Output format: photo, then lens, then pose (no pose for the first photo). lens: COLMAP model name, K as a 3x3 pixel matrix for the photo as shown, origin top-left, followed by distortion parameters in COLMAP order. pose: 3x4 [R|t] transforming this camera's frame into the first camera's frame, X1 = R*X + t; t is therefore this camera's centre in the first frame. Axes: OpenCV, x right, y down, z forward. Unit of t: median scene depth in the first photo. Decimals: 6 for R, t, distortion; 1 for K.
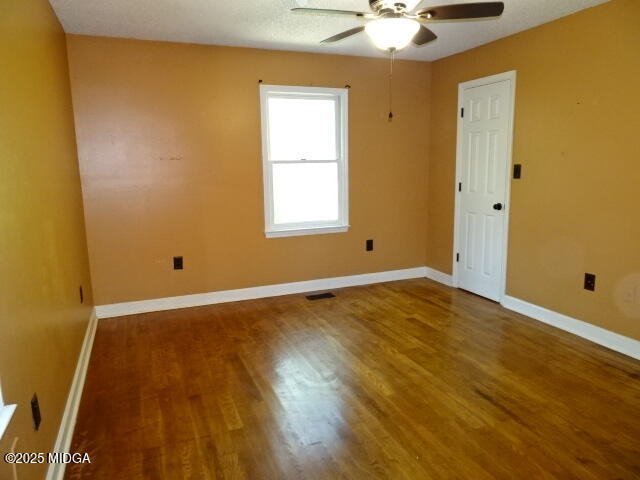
lens RADIAL K [[453.2, 0, 320.0], [0, 453.2, 240.0], [0, 0, 1]] dist [-0.004643, 0.005183]
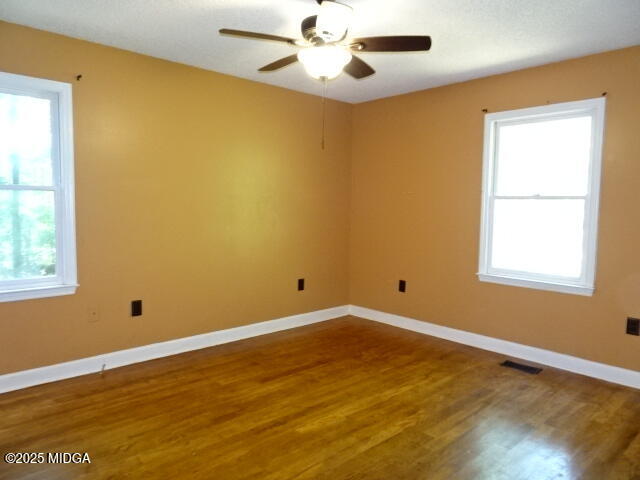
lens RADIAL K [[453.2, 0, 320.0], [0, 453.2, 240.0], [0, 0, 1]] dist [-0.004643, 0.005183]
pose [[0.359937, 0.090737, -0.928554, 0.630108], [-0.187519, 0.981985, 0.023270, -0.048757], [0.913938, 0.165746, 0.370468, 0.391876]]
